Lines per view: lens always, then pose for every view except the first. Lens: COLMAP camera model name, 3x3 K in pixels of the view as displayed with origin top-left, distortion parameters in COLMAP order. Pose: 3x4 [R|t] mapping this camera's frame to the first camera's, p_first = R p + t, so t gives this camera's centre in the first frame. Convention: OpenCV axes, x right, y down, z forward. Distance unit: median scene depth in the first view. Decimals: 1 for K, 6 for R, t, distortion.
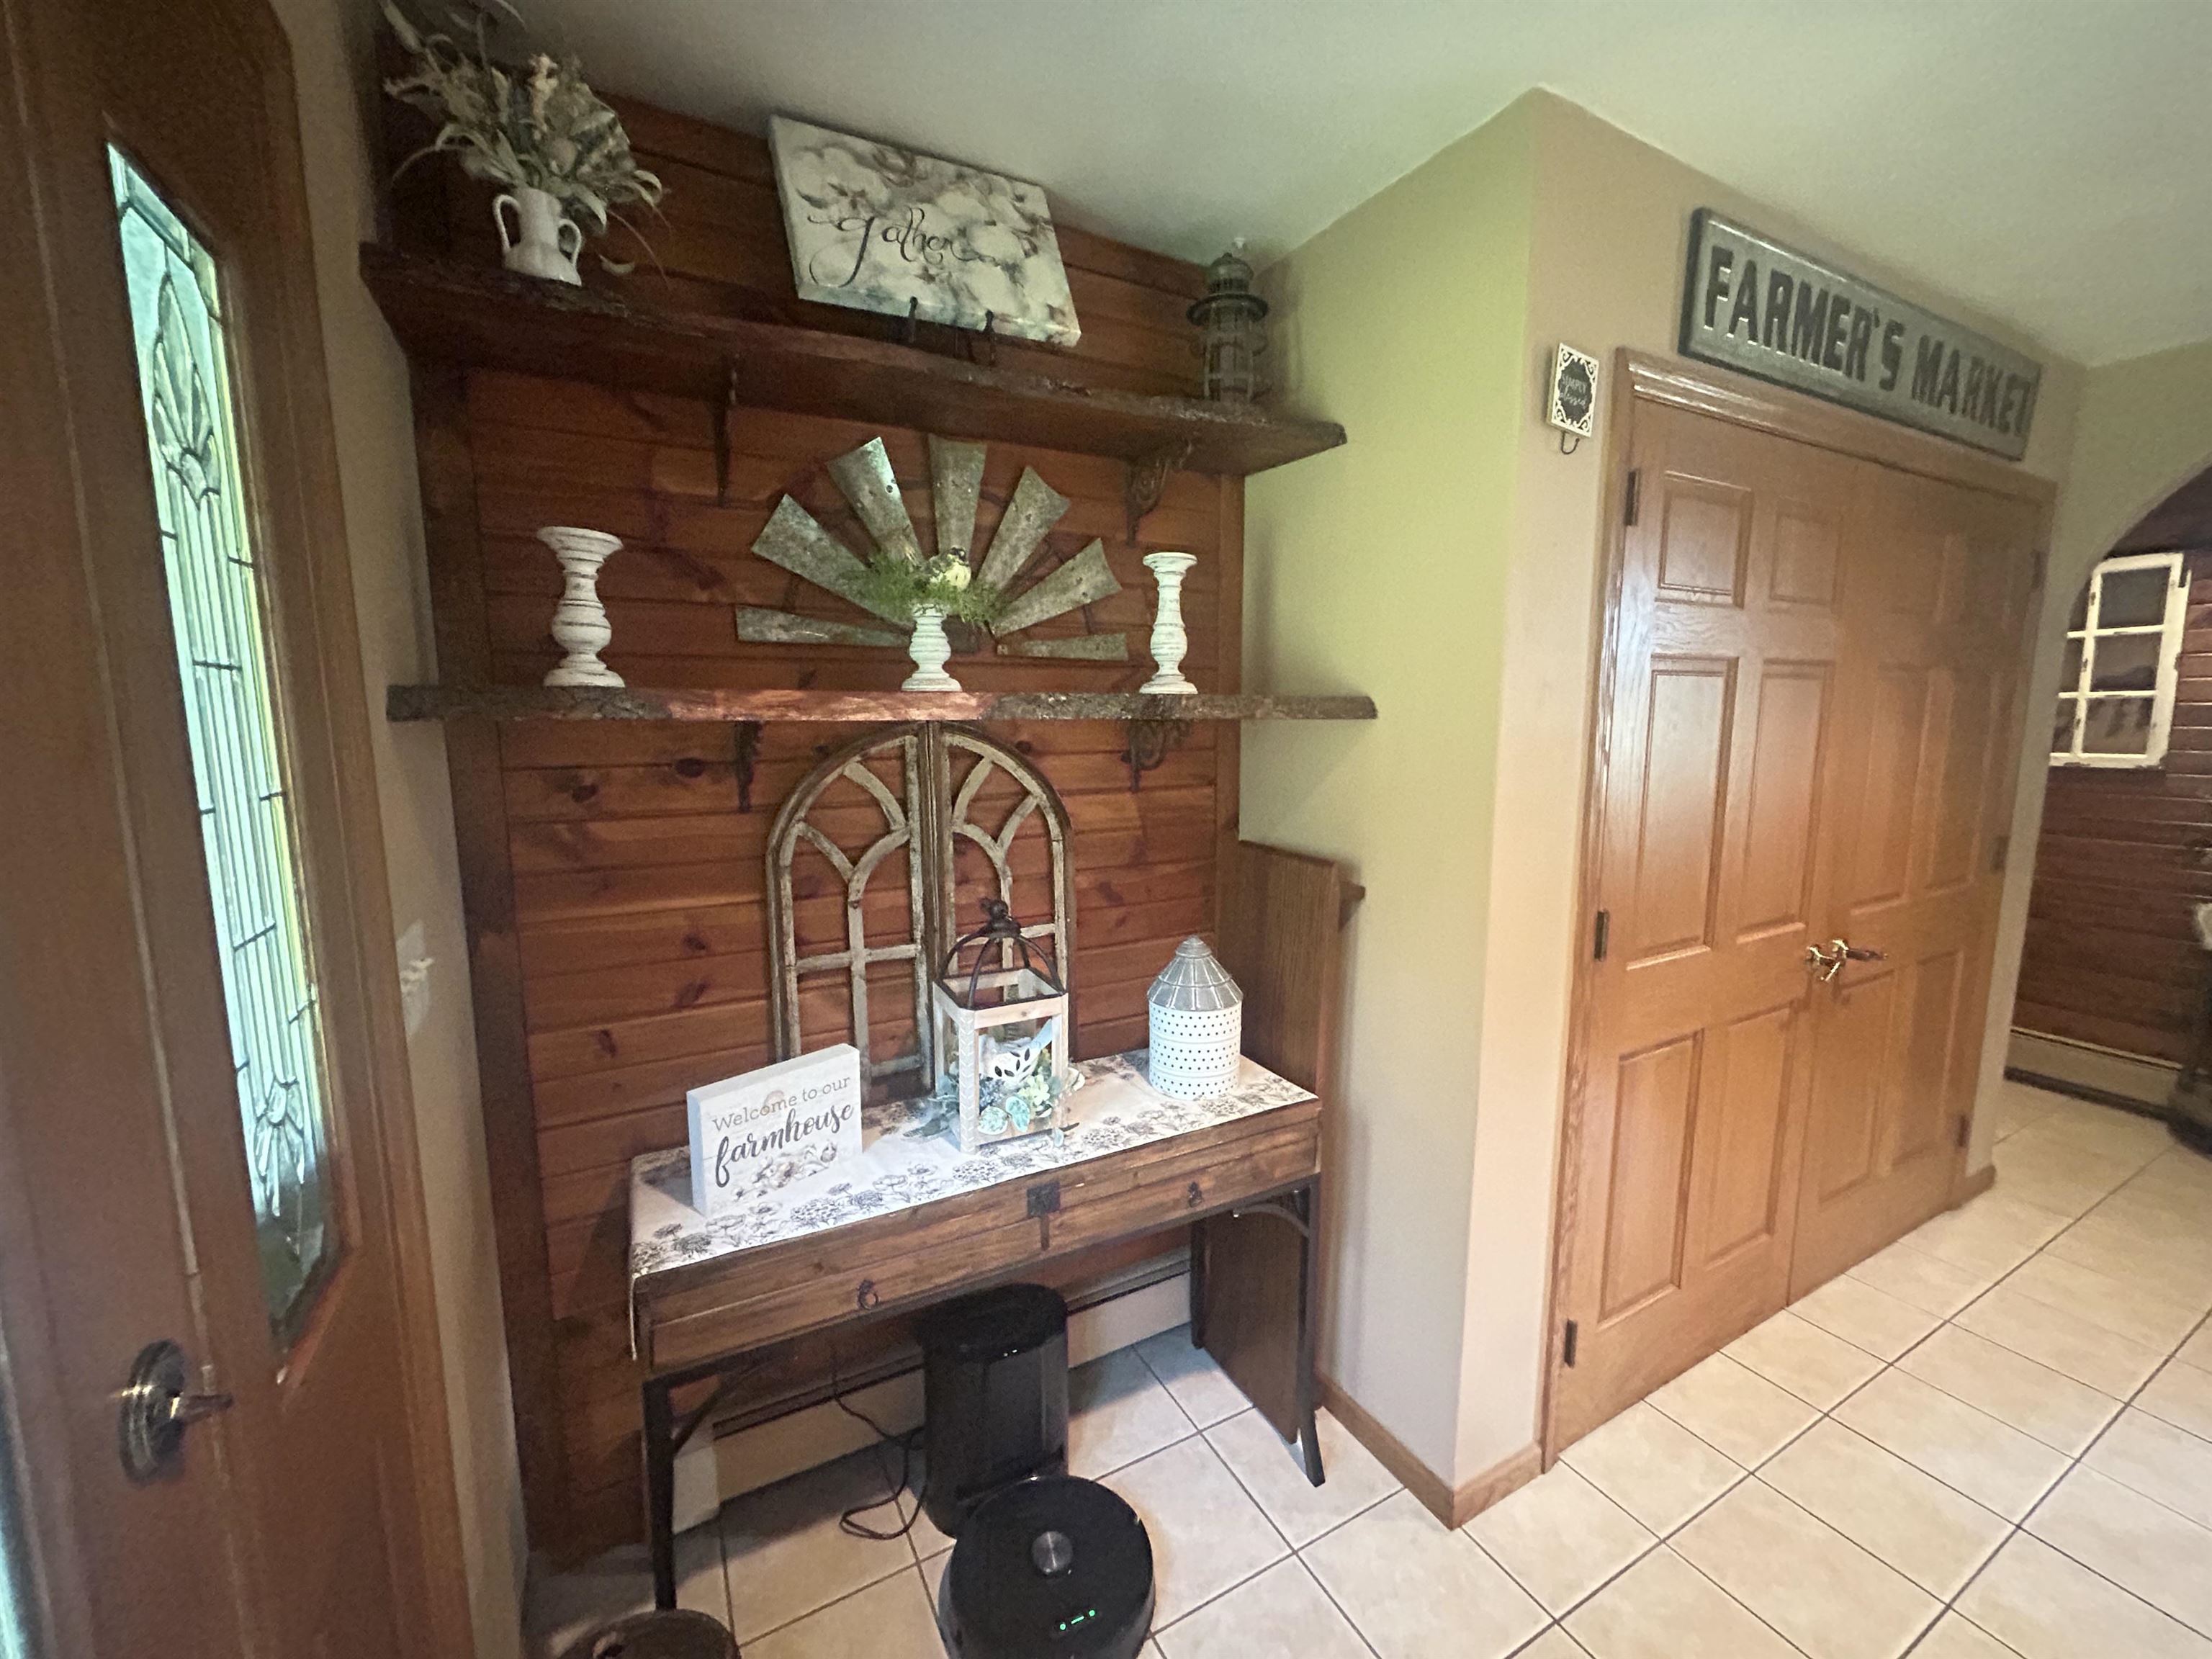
lens RADIAL K [[886.0, 0, 1103.8], [0, 886.0, 828.1], [0, 0, 1]] dist [-0.001640, 0.000277]
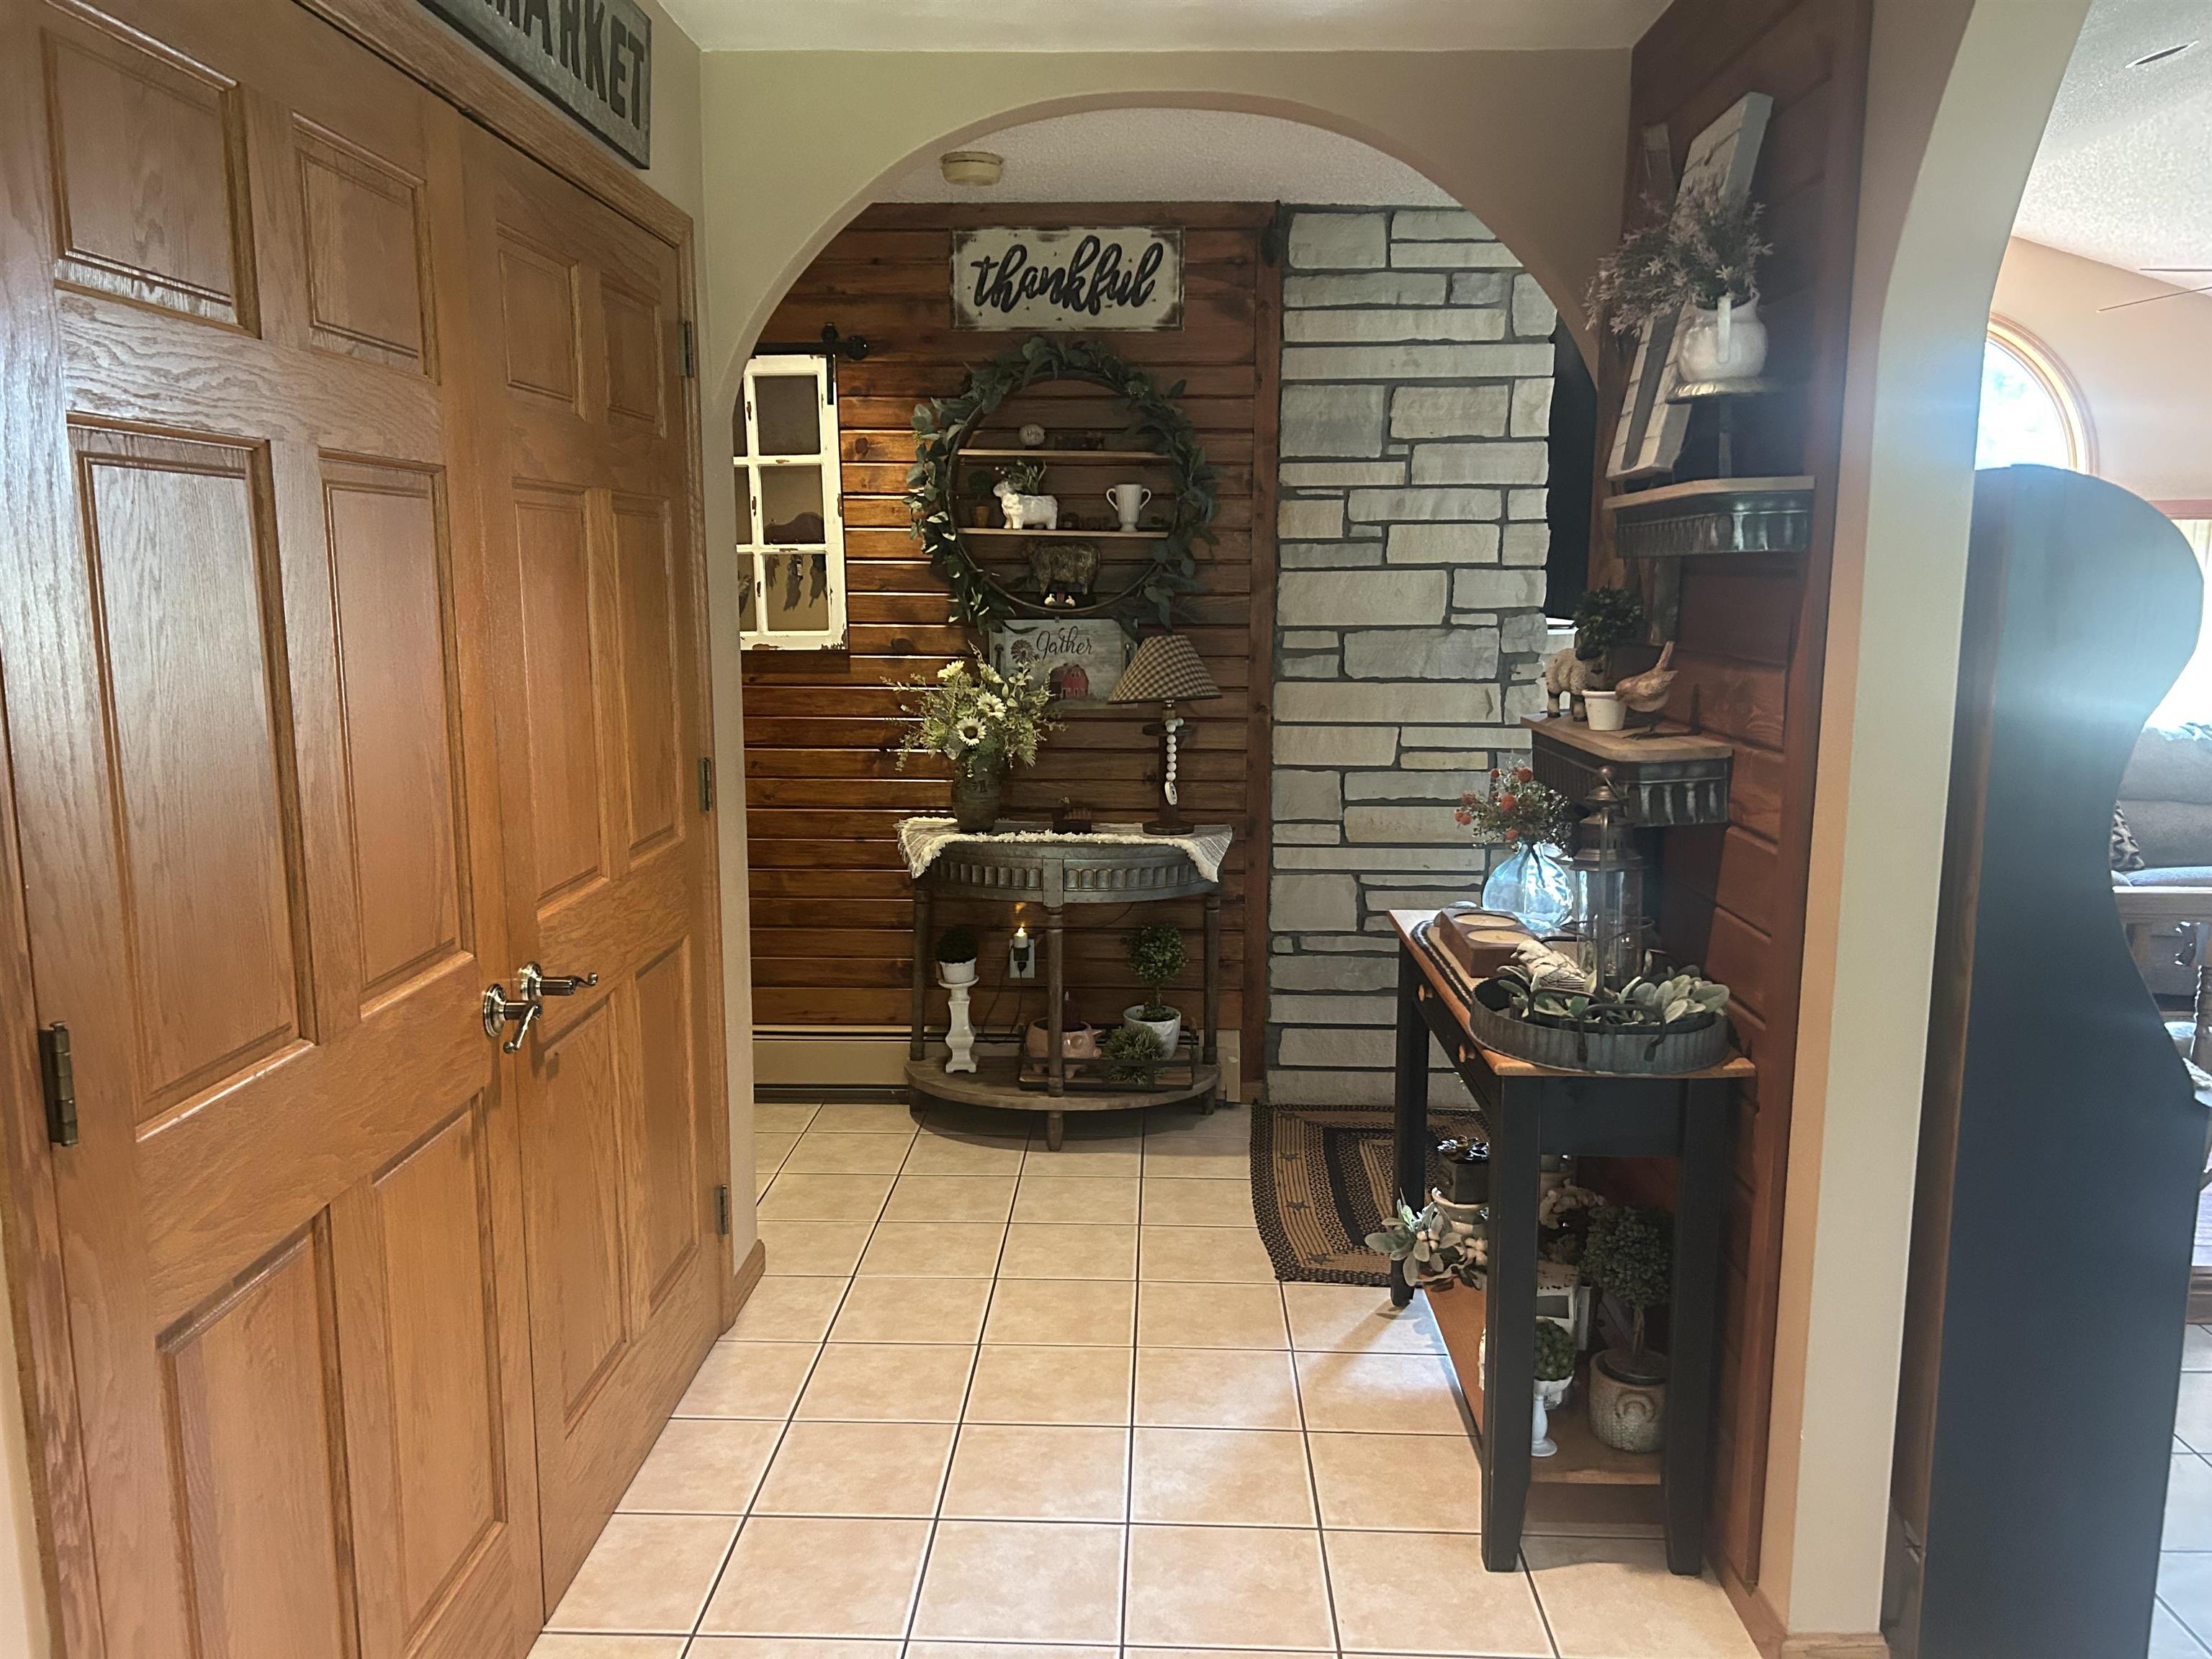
lens RADIAL K [[1678.4, 0, 1105.1], [0, 1678.4, 887.1], [0, 0, 1]] dist [0.063531, -0.089787]
pose [[0.512390, -0.152640, 0.845078, 0.113694], [0.108884, 0.987682, 0.112379, -0.005674], [-0.851822, 0.034434, 0.522698, 0.117346]]
